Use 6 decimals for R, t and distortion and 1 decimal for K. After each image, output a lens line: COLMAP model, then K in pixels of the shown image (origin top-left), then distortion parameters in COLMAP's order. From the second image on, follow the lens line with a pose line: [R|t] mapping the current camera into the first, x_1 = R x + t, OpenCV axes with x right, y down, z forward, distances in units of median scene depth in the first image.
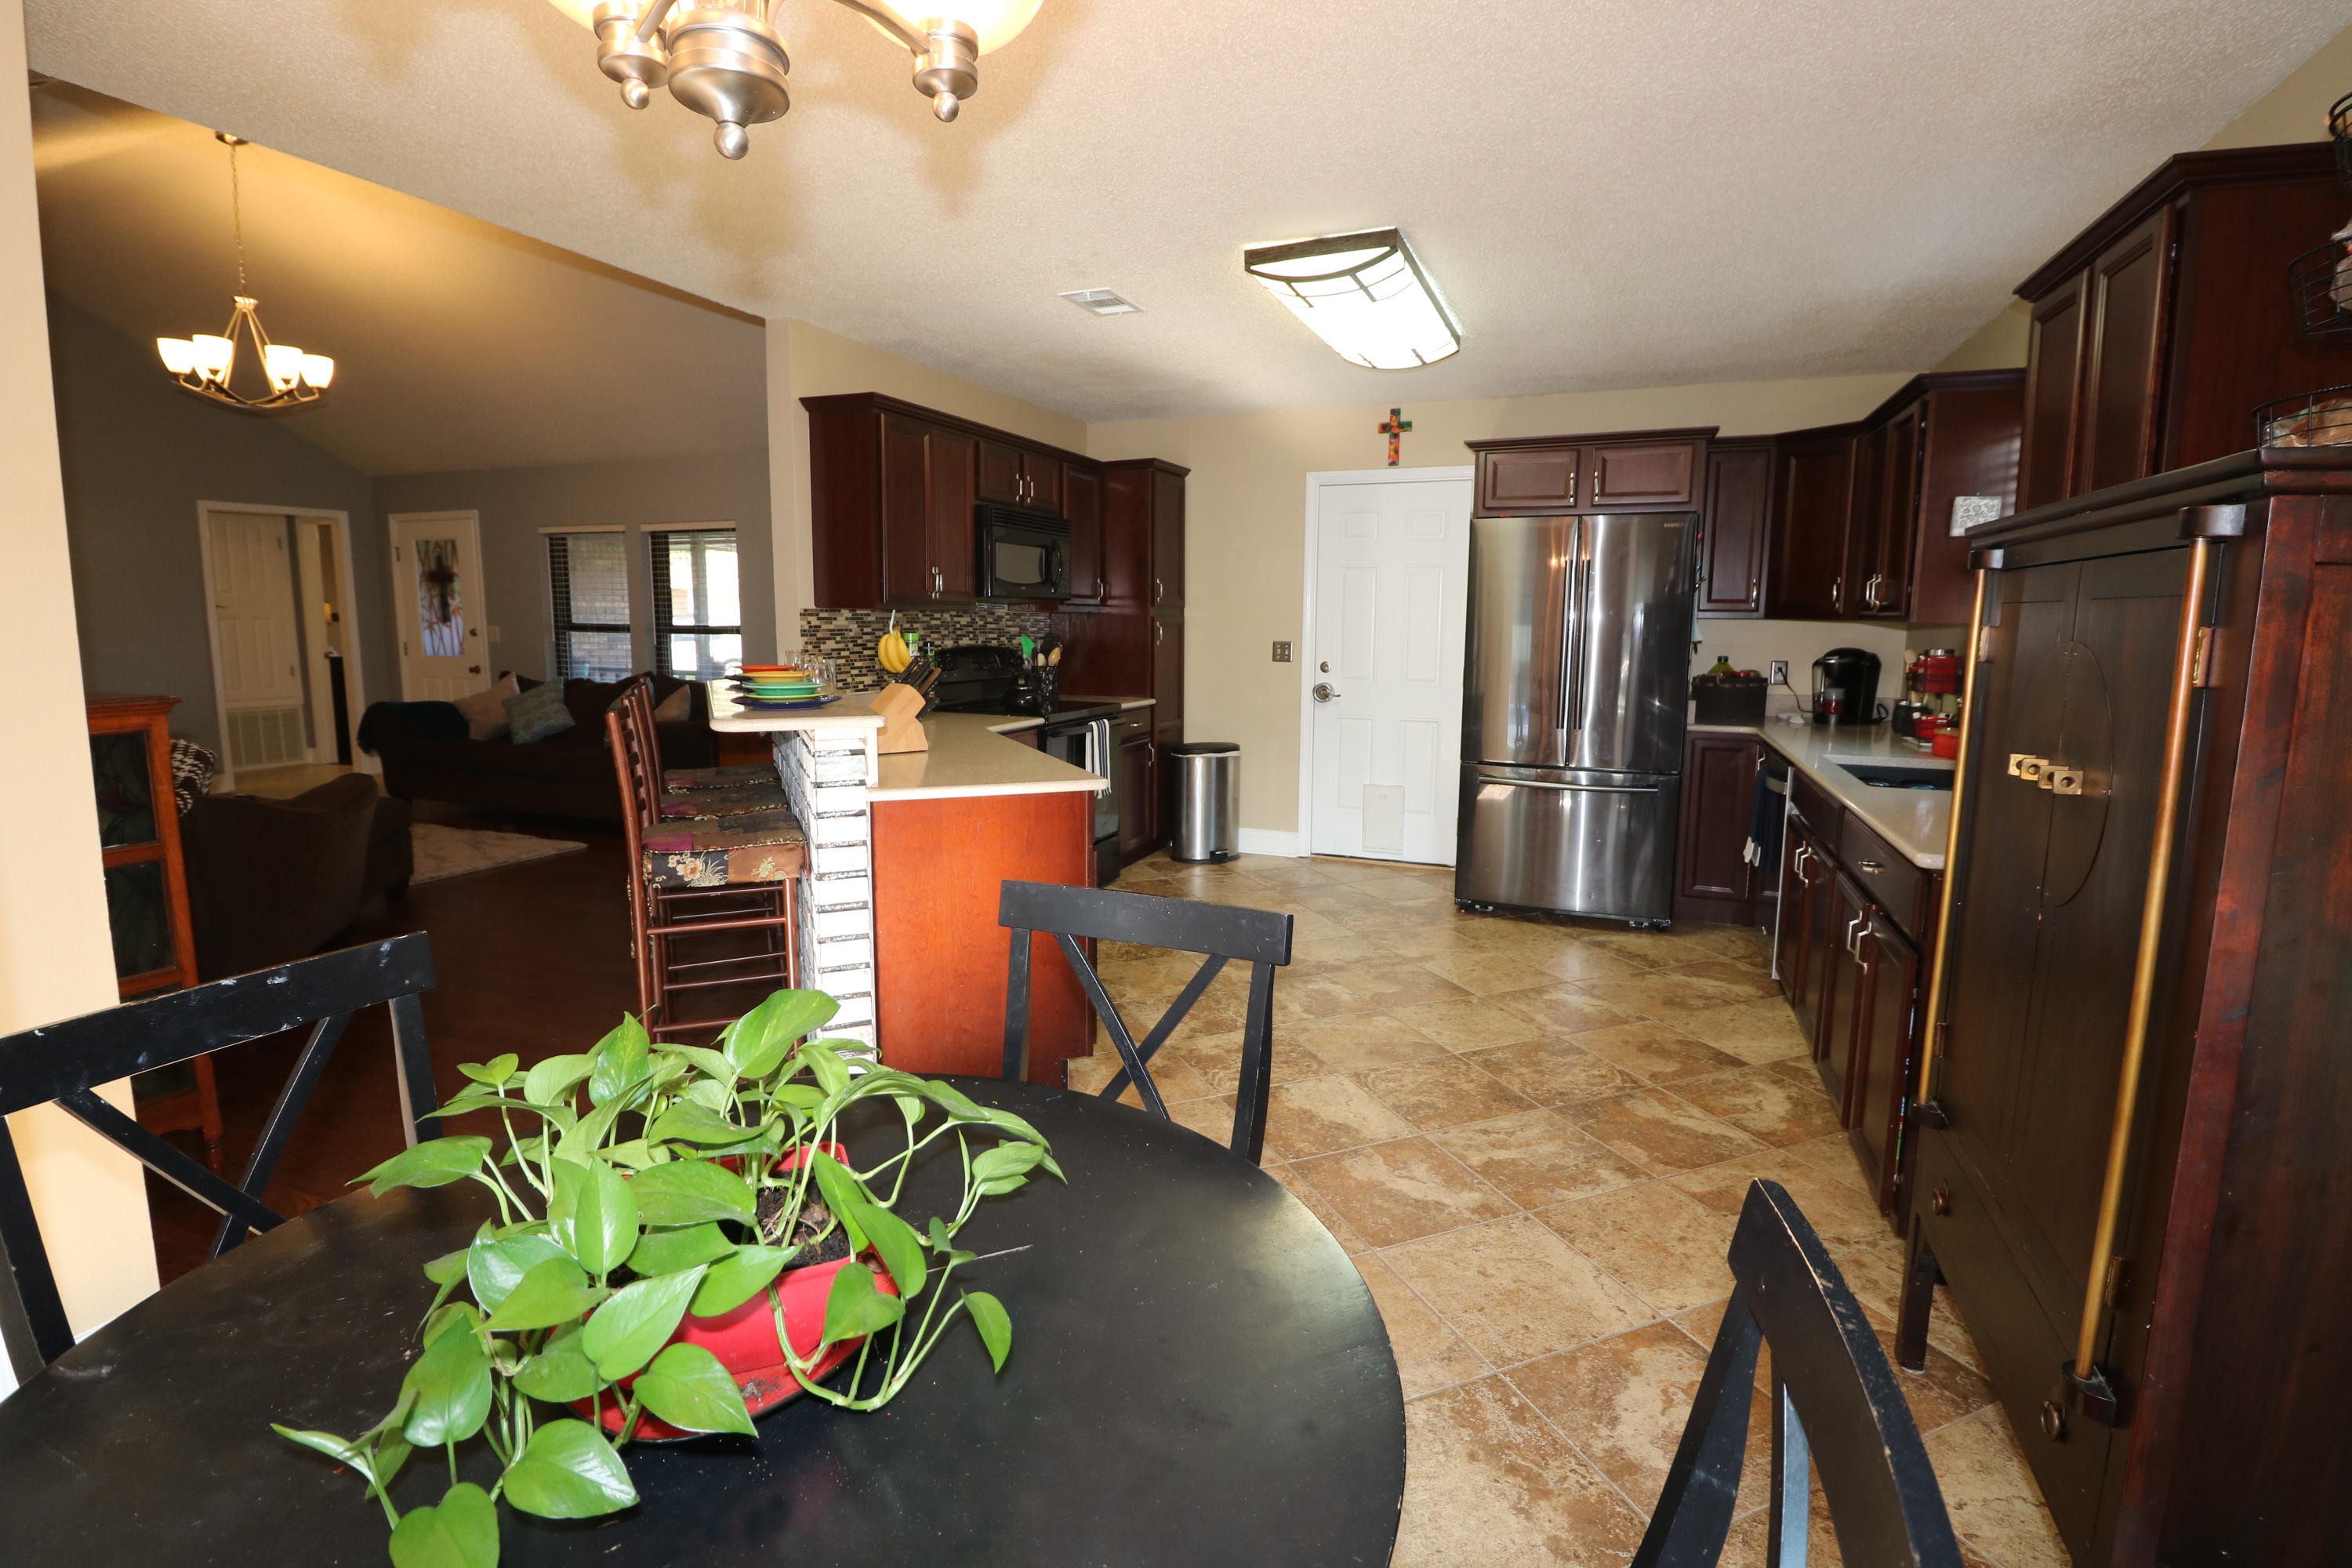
lens RADIAL K [[1078.9, 0, 1180.9], [0, 1078.9, 758.7], [0, 0, 1]] dist [-0.002100, -0.013127]
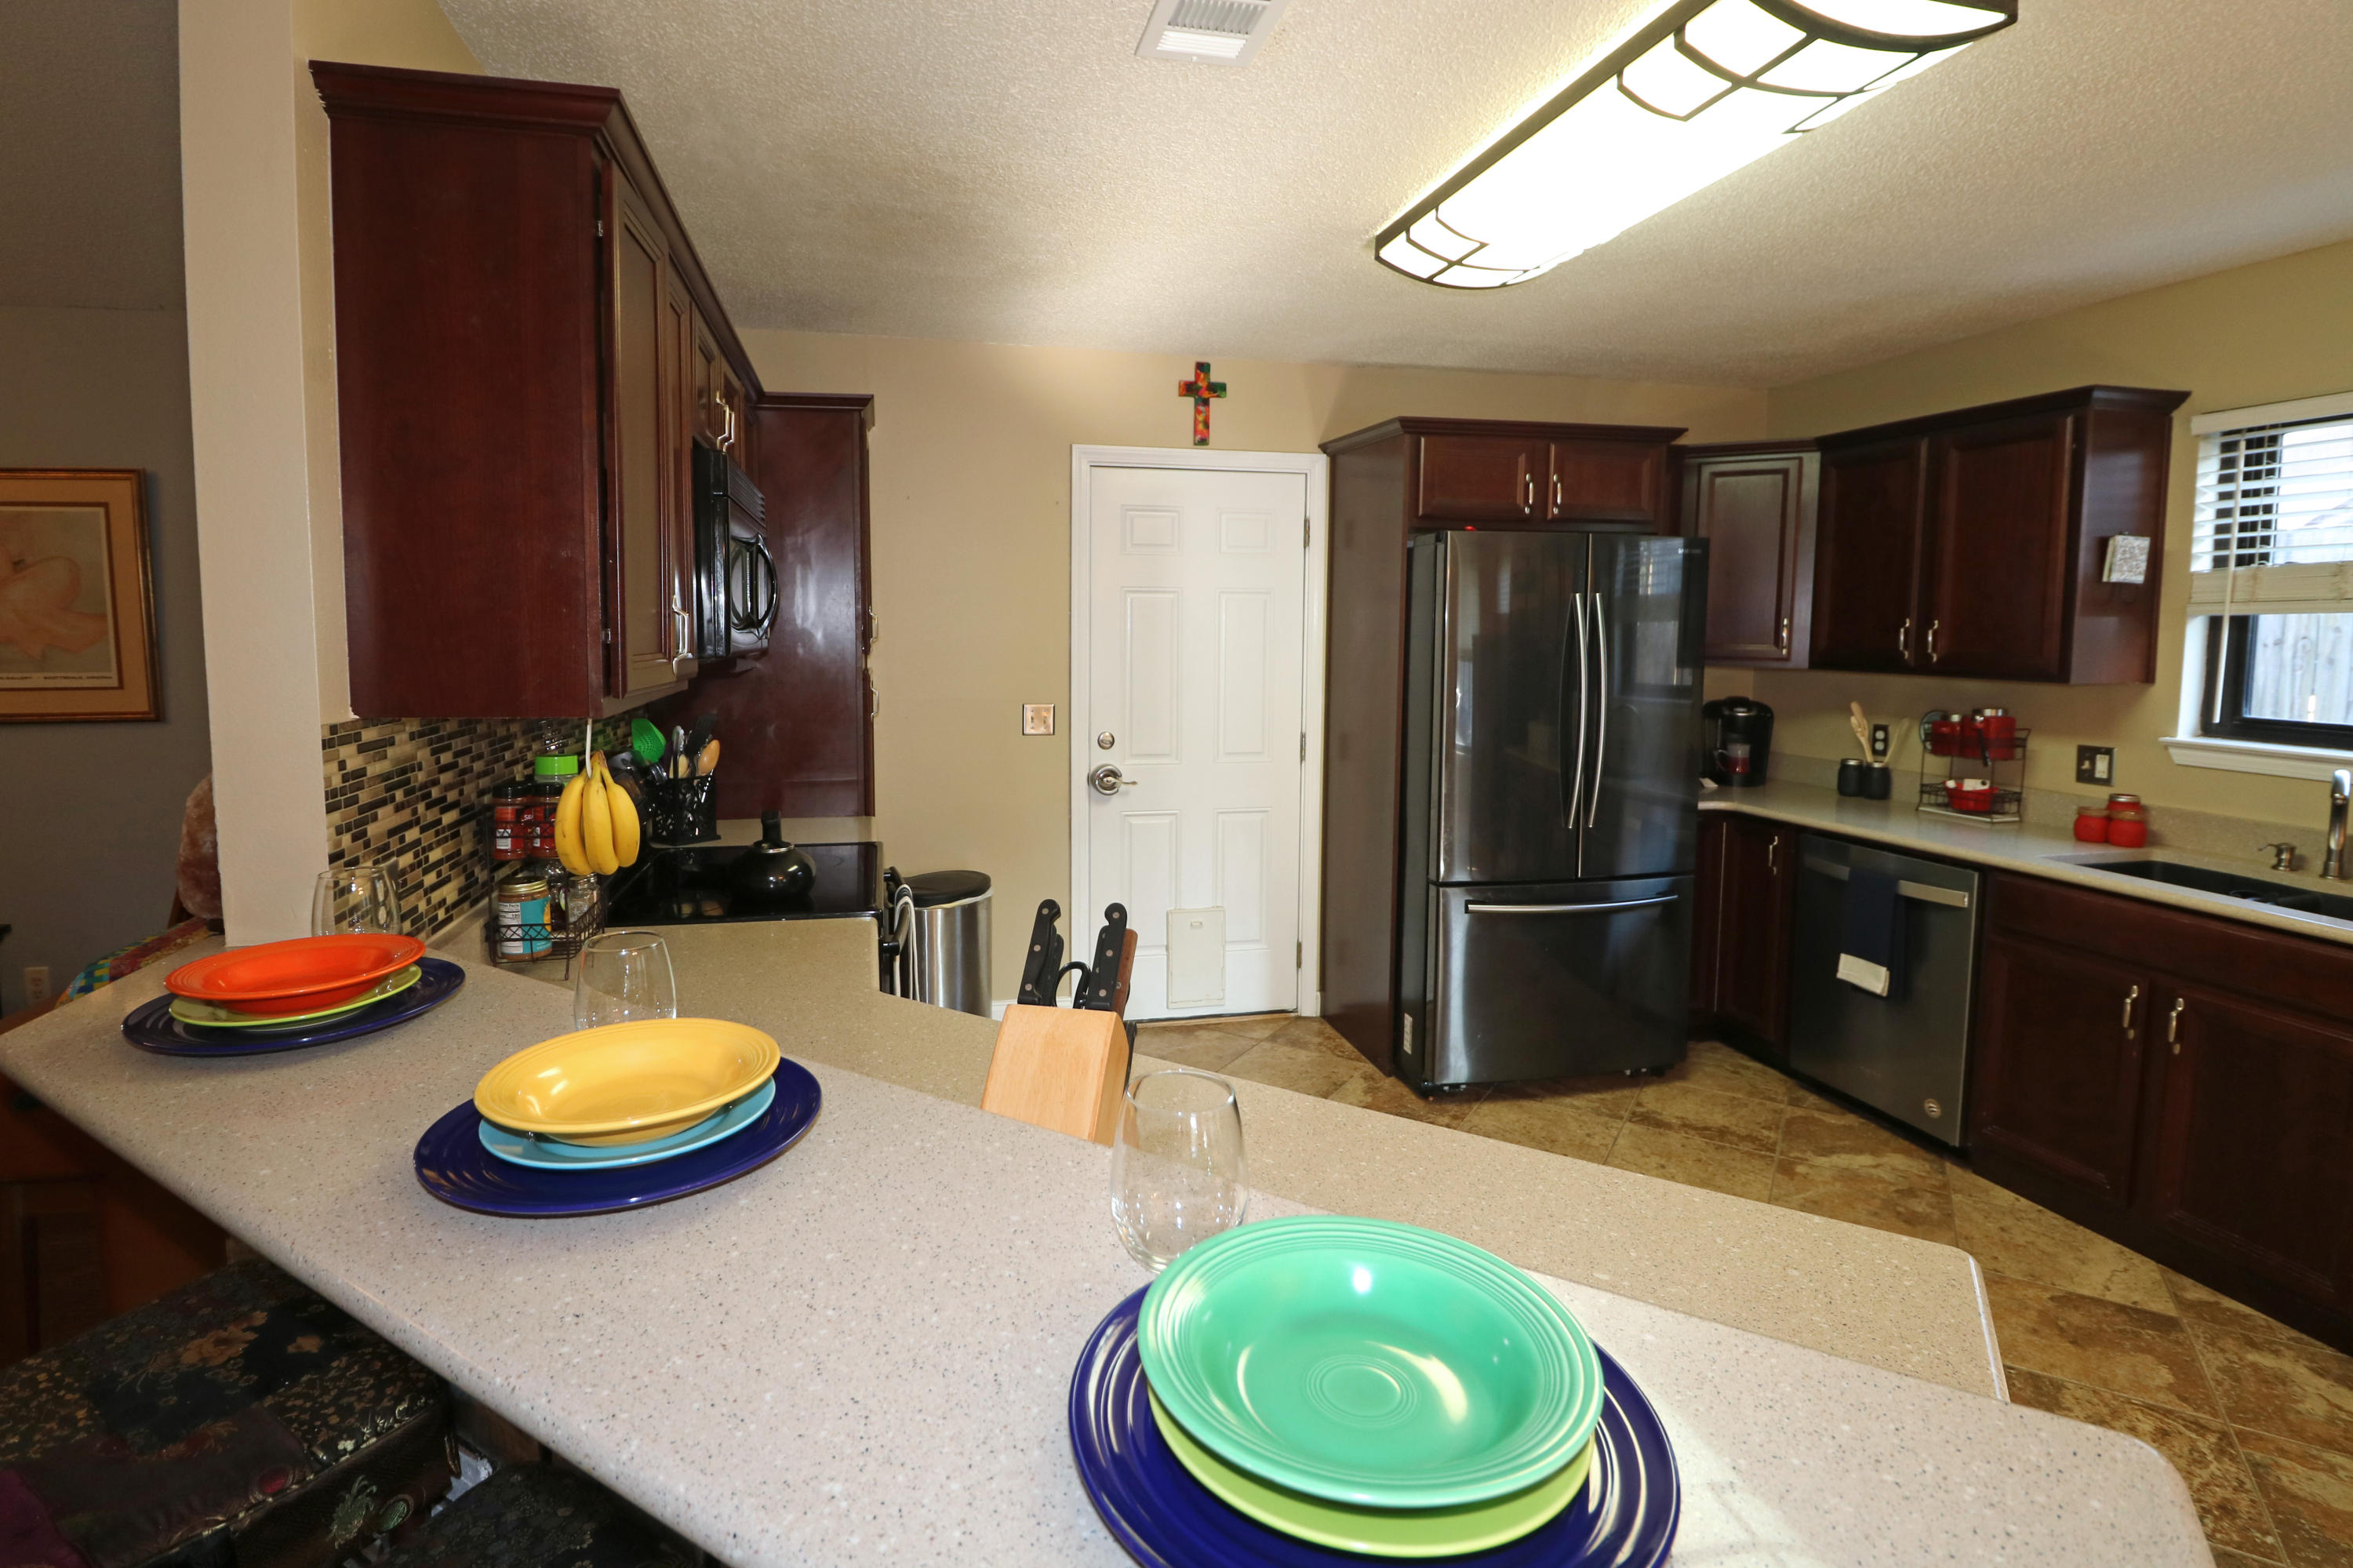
lens RADIAL K [[1135.8, 0, 1133.7], [0, 1135.8, 720.3], [0, 0, 1]] dist [-0.001094, -0.012341]
pose [[0.822302, -0.050432, 0.566812, -0.305860], [0.074874, 0.996994, -0.019917, -0.103413], [-0.564104, 0.058817, 0.823607, 0.527546]]
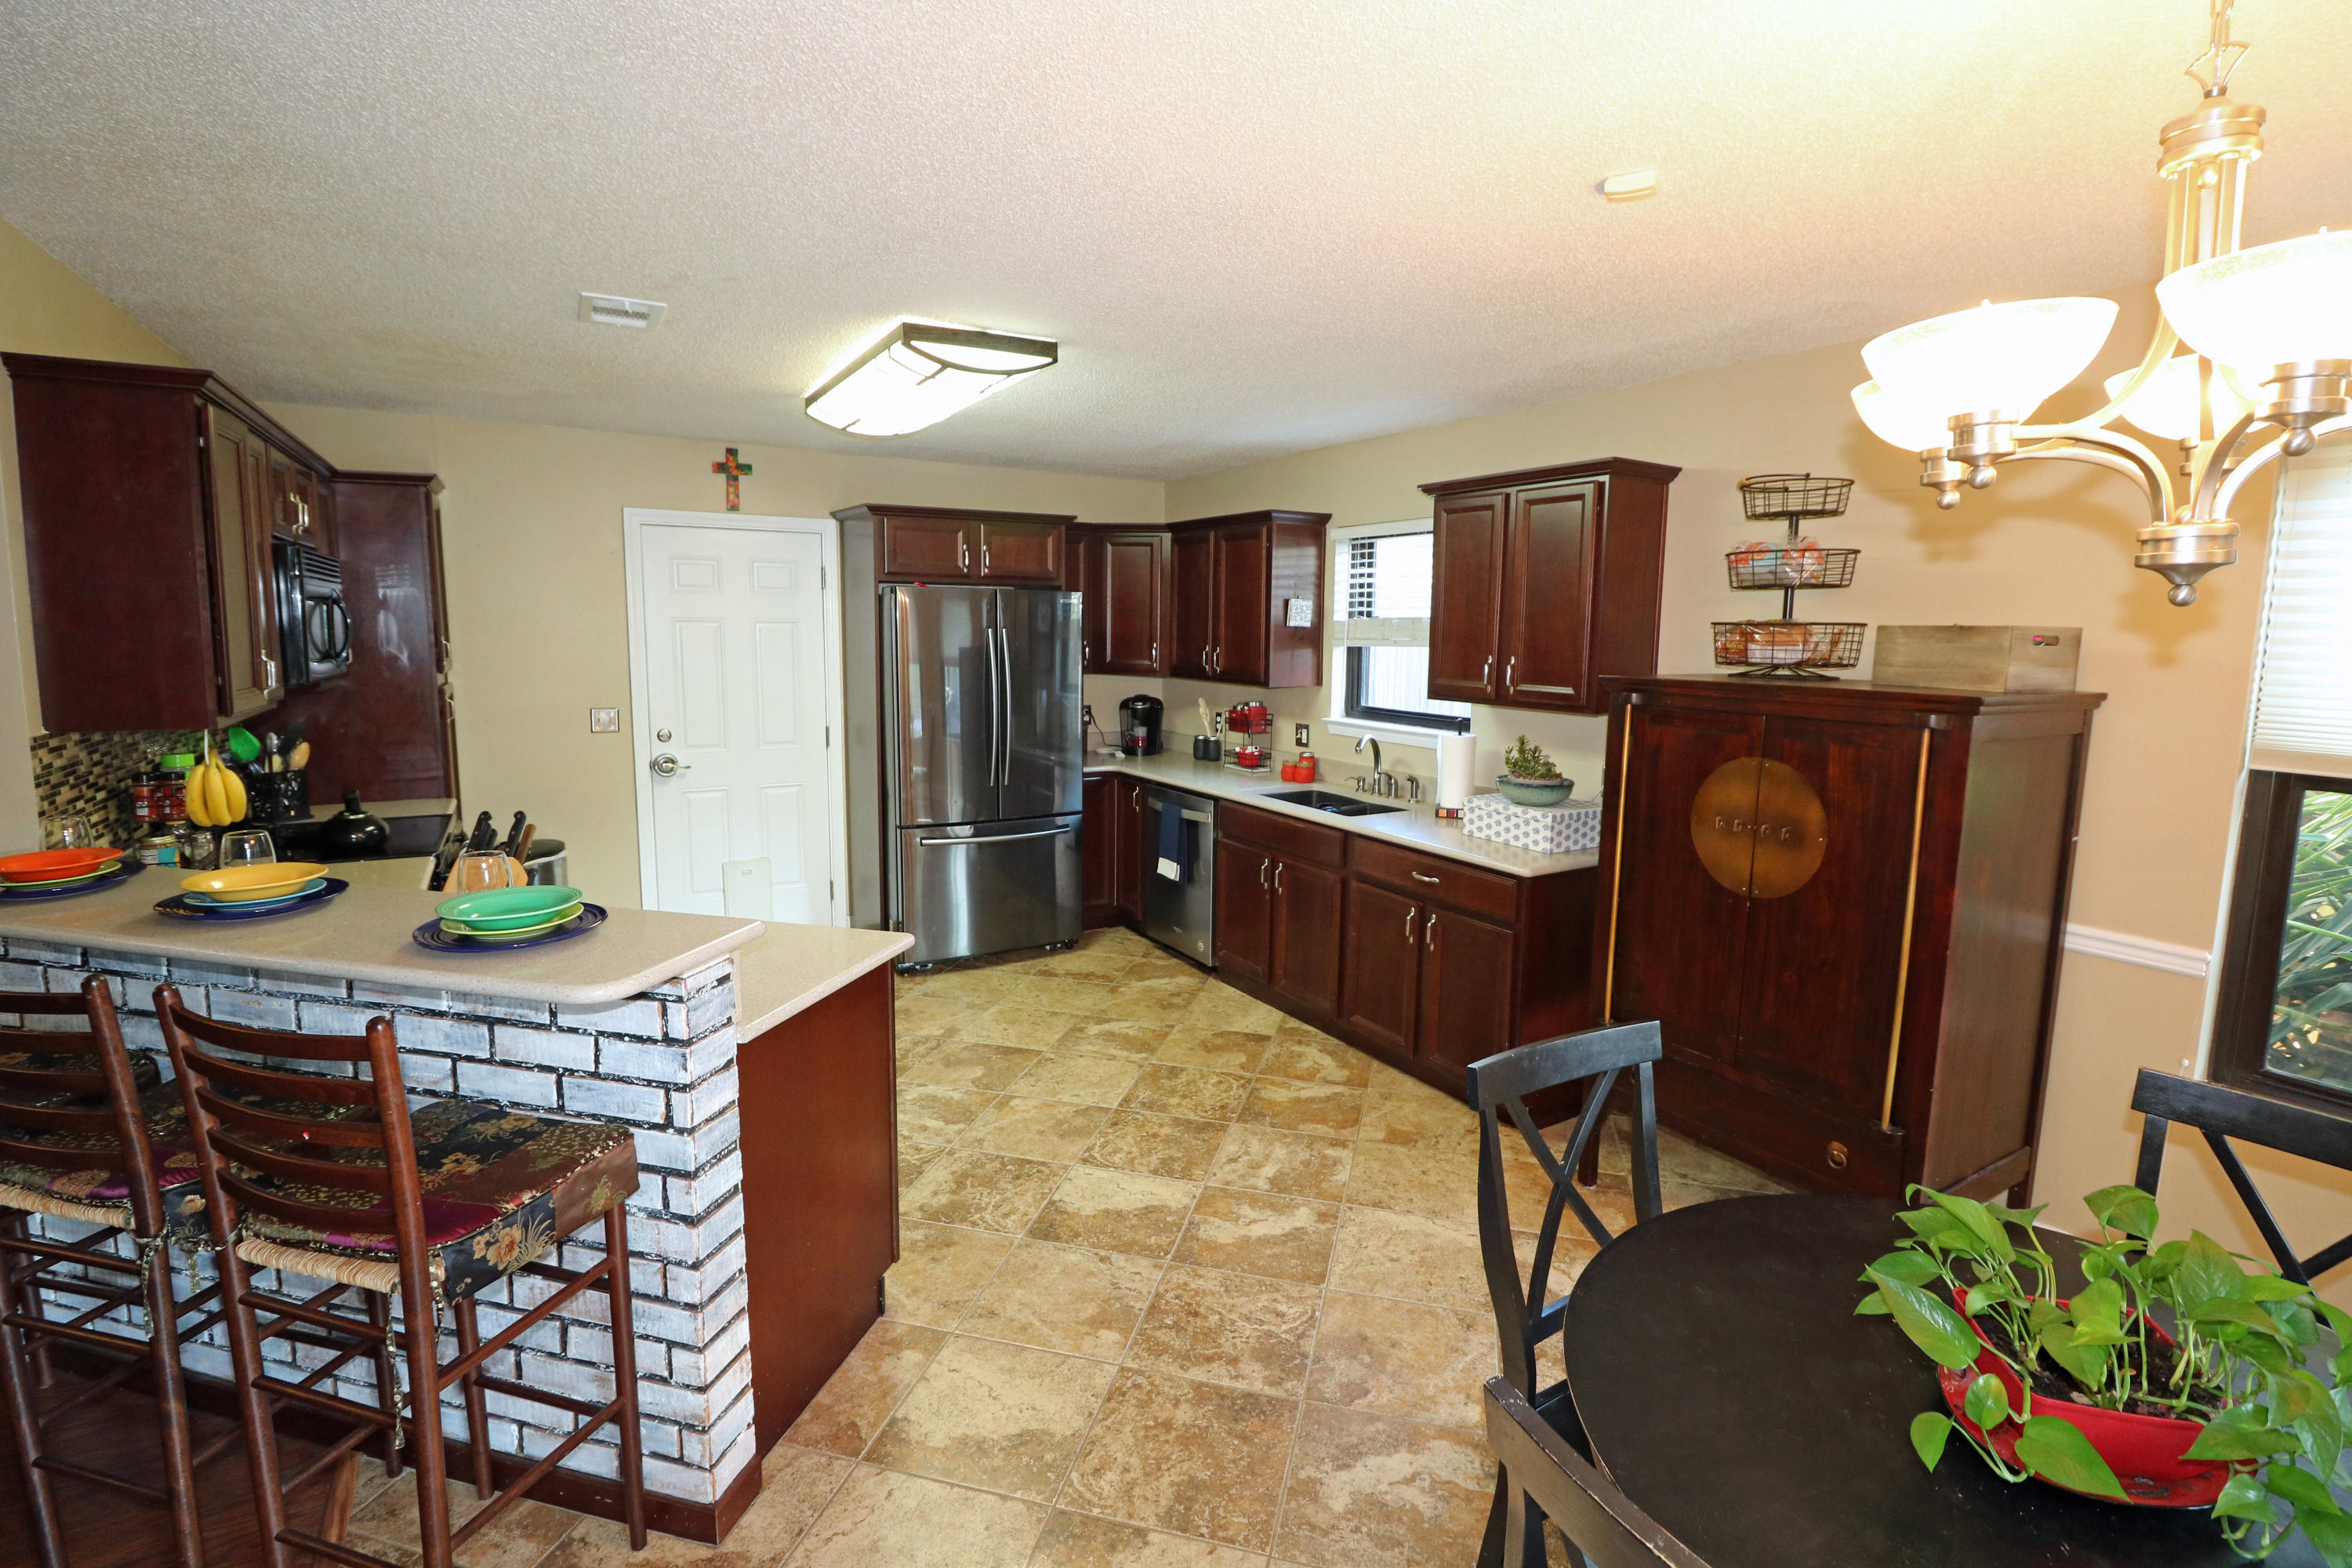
lens RADIAL K [[1078.9, 0, 1180.9], [0, 1078.9, 758.7], [0, 0, 1]] dist [-0.002100, -0.013127]
pose [[0.599168, -0.098318, 0.794564, -0.380207], [0.095646, 0.994114, 0.050886, -0.089160], [-0.794890, 0.045507, 0.605045, 0.194272]]
